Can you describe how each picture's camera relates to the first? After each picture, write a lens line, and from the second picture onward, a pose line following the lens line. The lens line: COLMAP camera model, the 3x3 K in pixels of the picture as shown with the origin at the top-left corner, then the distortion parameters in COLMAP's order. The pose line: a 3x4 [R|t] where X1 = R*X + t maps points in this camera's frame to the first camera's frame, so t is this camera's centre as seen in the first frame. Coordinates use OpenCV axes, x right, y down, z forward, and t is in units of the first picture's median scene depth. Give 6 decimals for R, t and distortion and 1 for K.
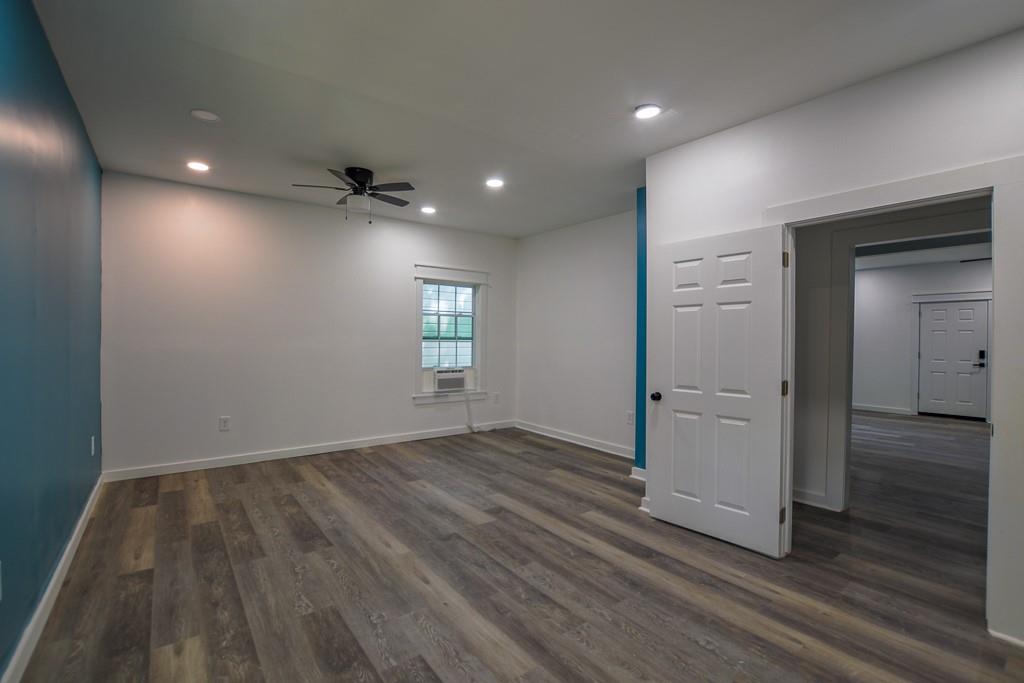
lens RADIAL K [[472.3, 0, 523.6], [0, 472.3, 340.3], [0, 0, 1]] dist [-0.022459, 0.000035]
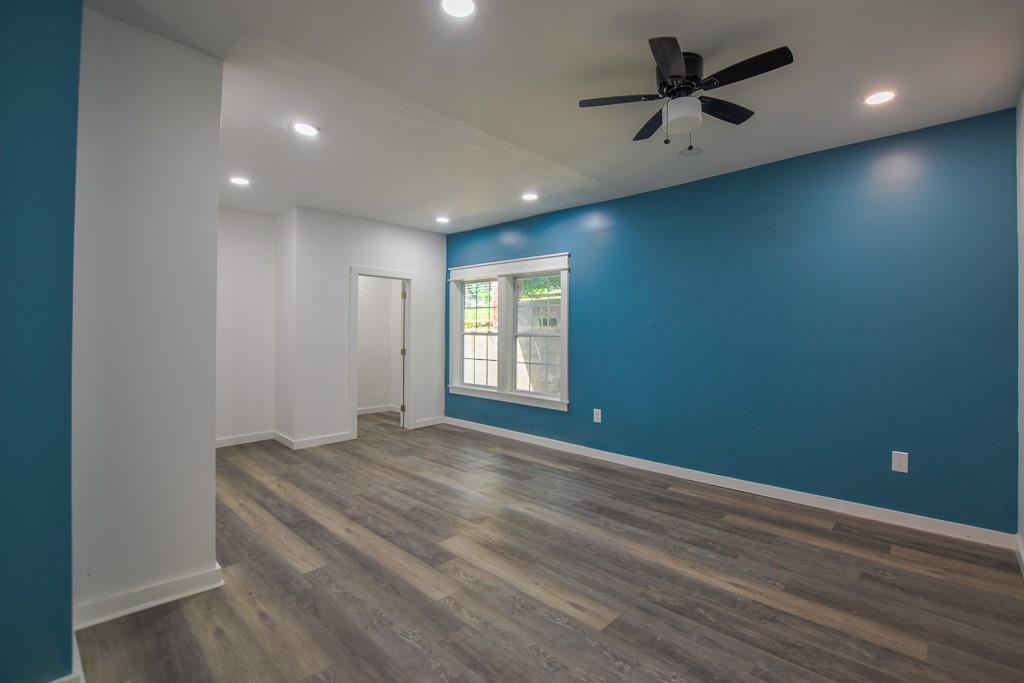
lens RADIAL K [[472.3, 0, 523.6], [0, 472.3, 340.3], [0, 0, 1]] dist [-0.022459, 0.000035]
pose [[-0.988926, -0.014193, -0.147729, -0.085668], [-0.016858, 0.999717, 0.016803, -0.010280], [0.147449, 0.019107, -0.988885, 1.987879]]
